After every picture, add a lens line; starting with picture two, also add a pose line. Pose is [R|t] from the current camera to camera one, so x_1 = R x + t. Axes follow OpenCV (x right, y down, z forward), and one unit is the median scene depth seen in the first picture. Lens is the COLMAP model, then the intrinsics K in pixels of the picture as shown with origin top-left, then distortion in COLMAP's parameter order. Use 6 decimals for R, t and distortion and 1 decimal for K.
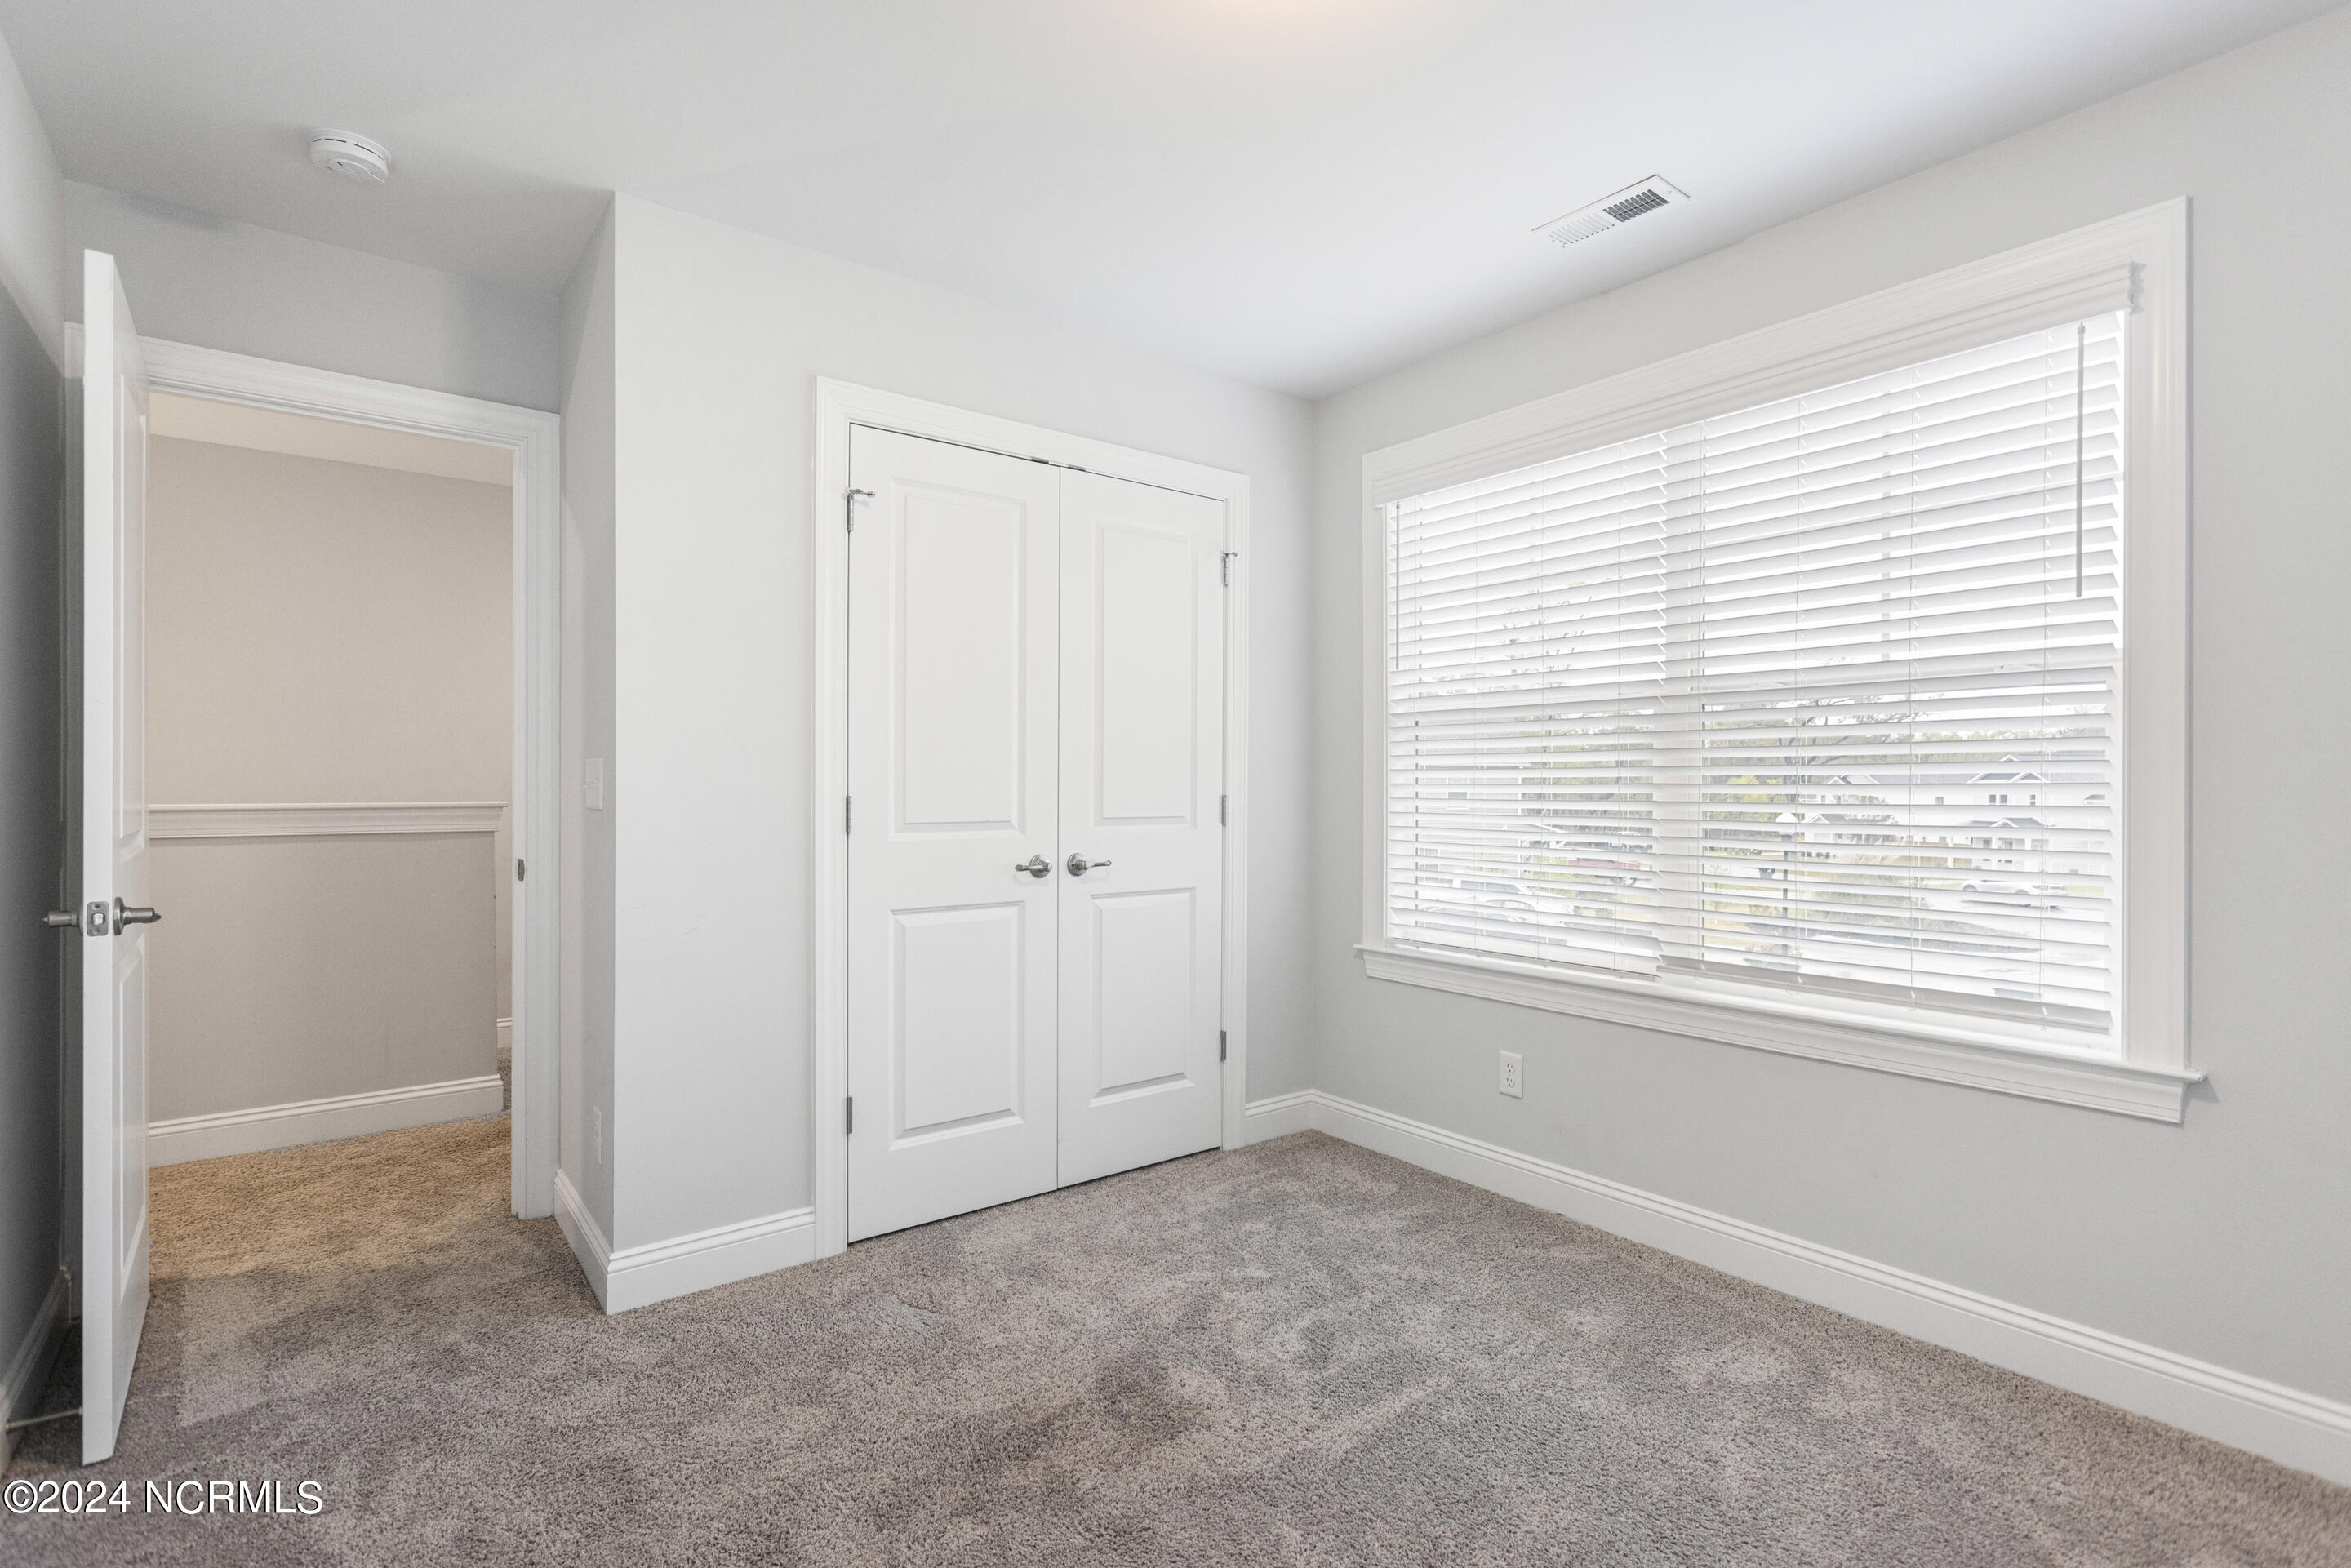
lens RADIAL K [[1103.5, 0, 1180.3], [0, 1103.5, 789.8], [0, 0, 1]] dist [-0.005243, 0.001791]
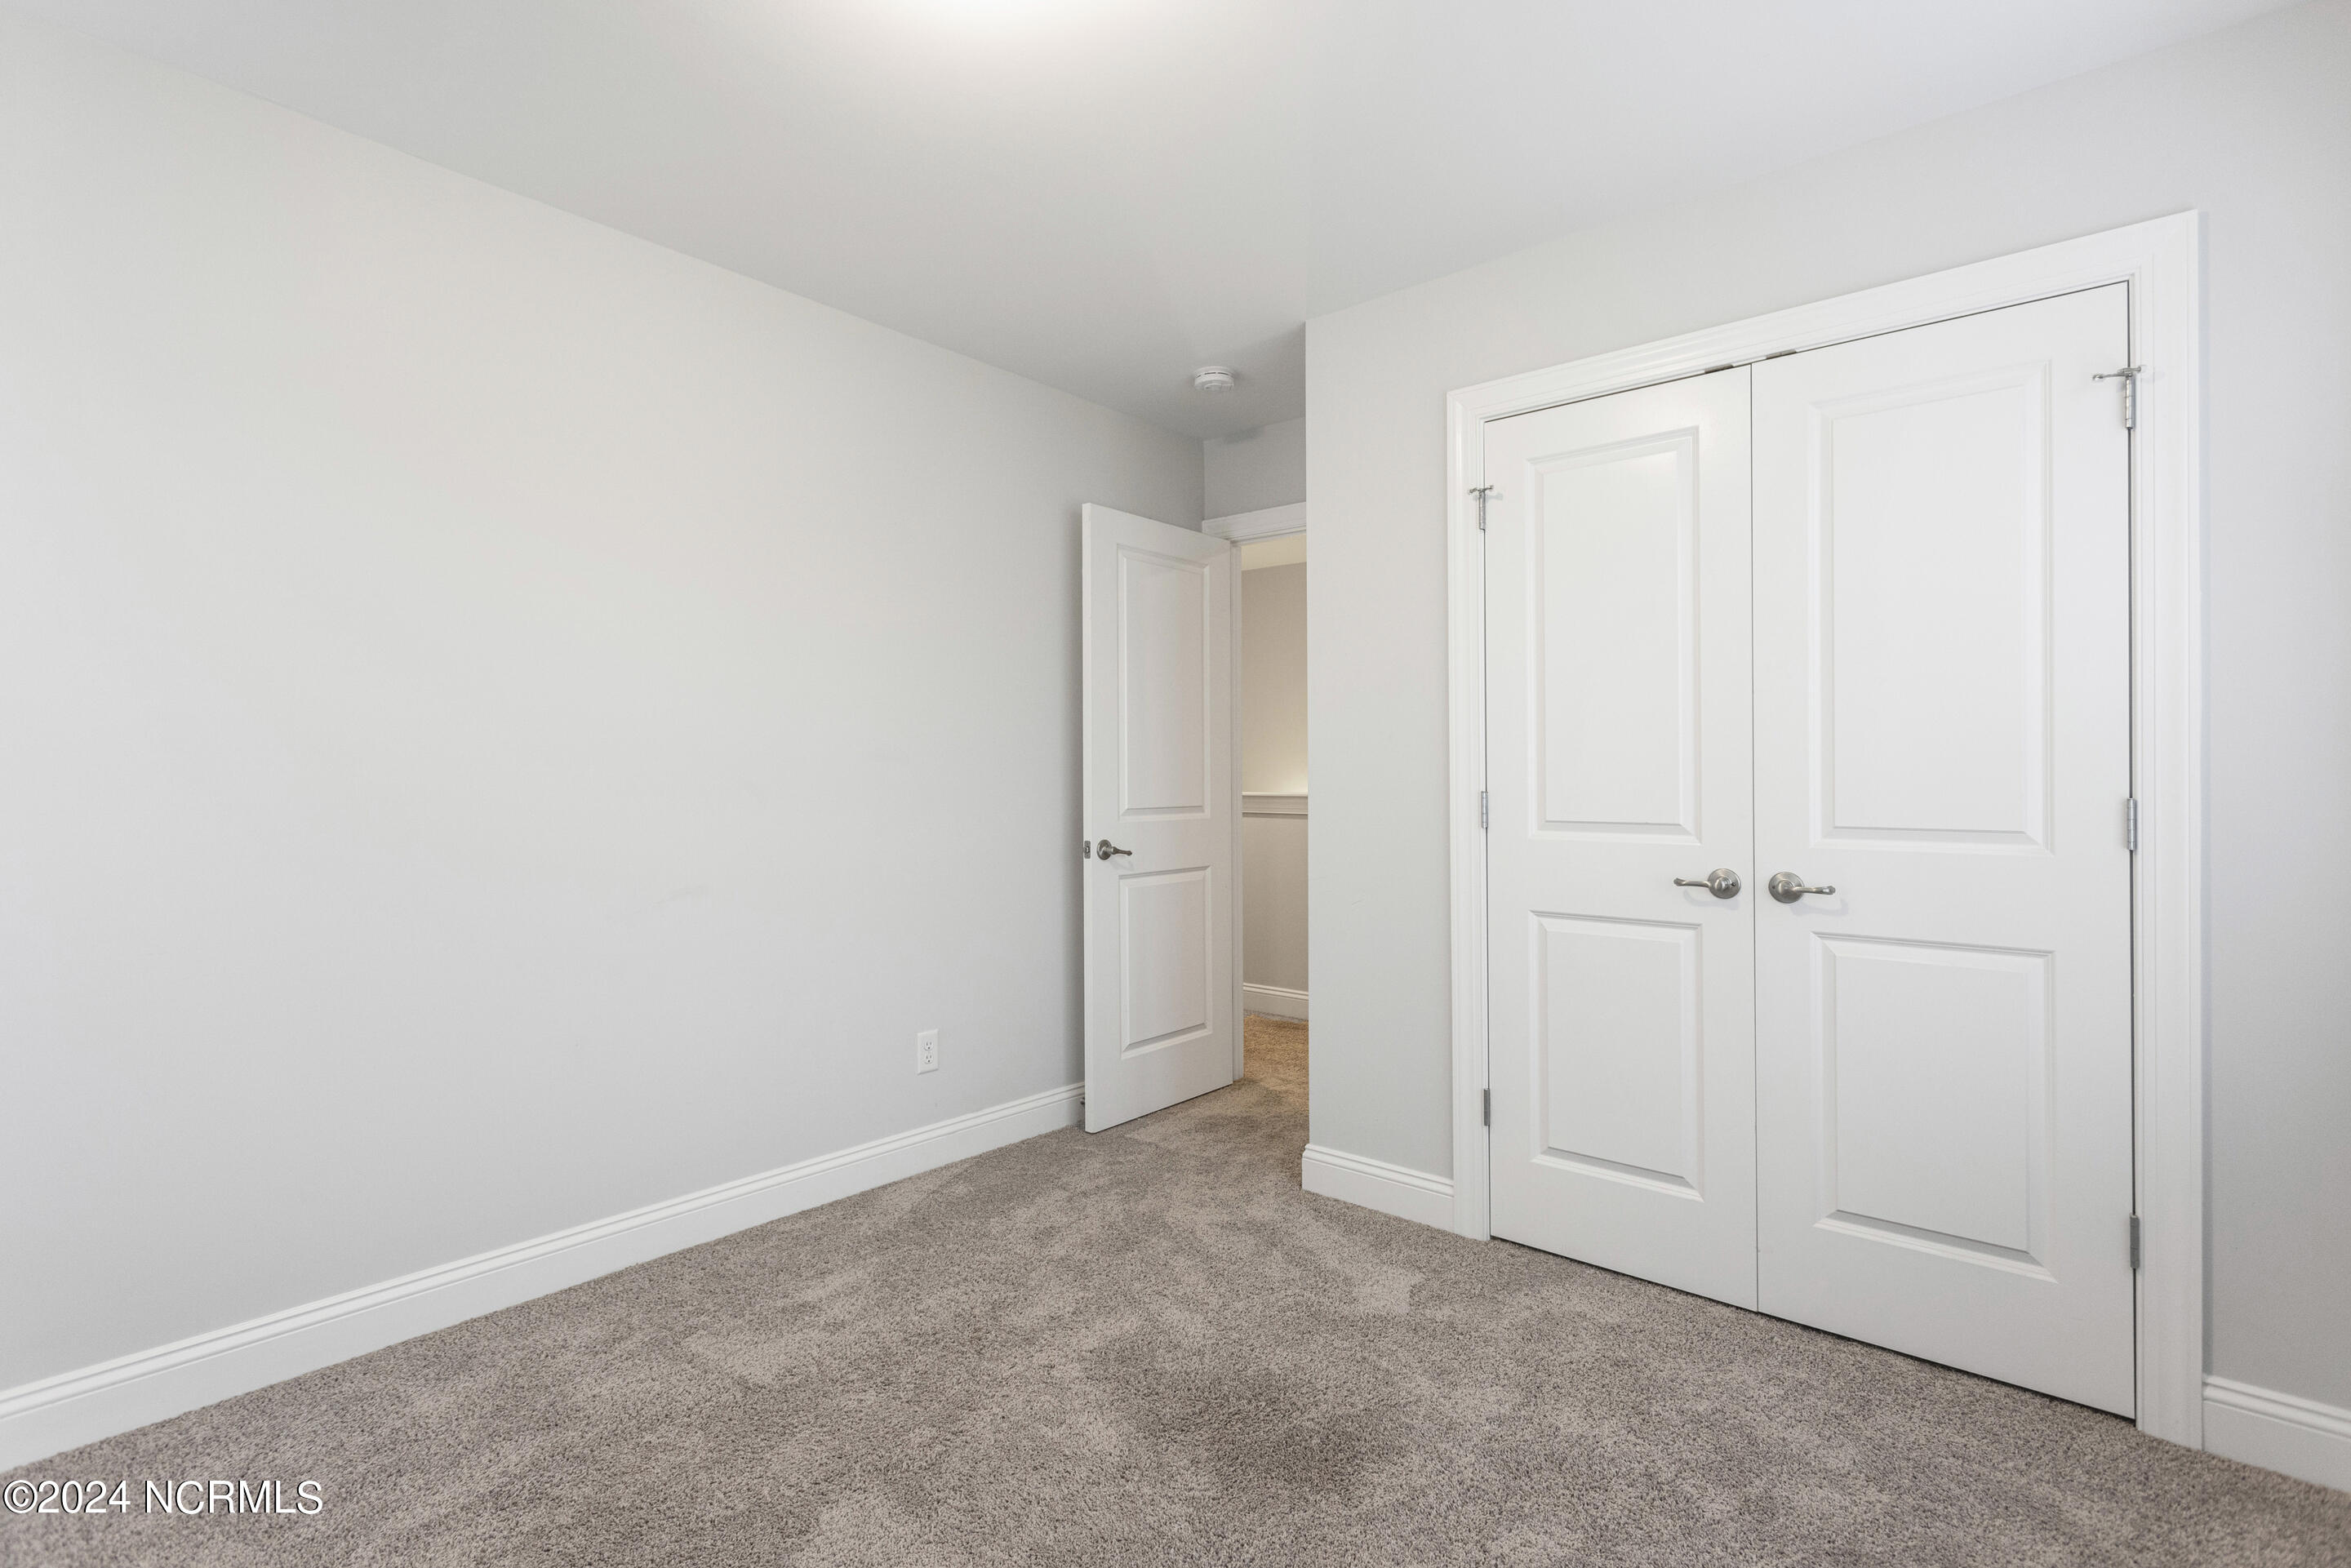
lens RADIAL K [[1103.5, 0, 1172.6], [0, 1103.5, 778.4], [0, 0, 1]] dist [-0.005243, 0.001791]
pose [[0.196635, -0.000496, -0.980477, 0.604894], [-0.004683, 0.999988, -0.001445, -0.002847], [0.980466, 0.004876, 0.196630, 0.496159]]
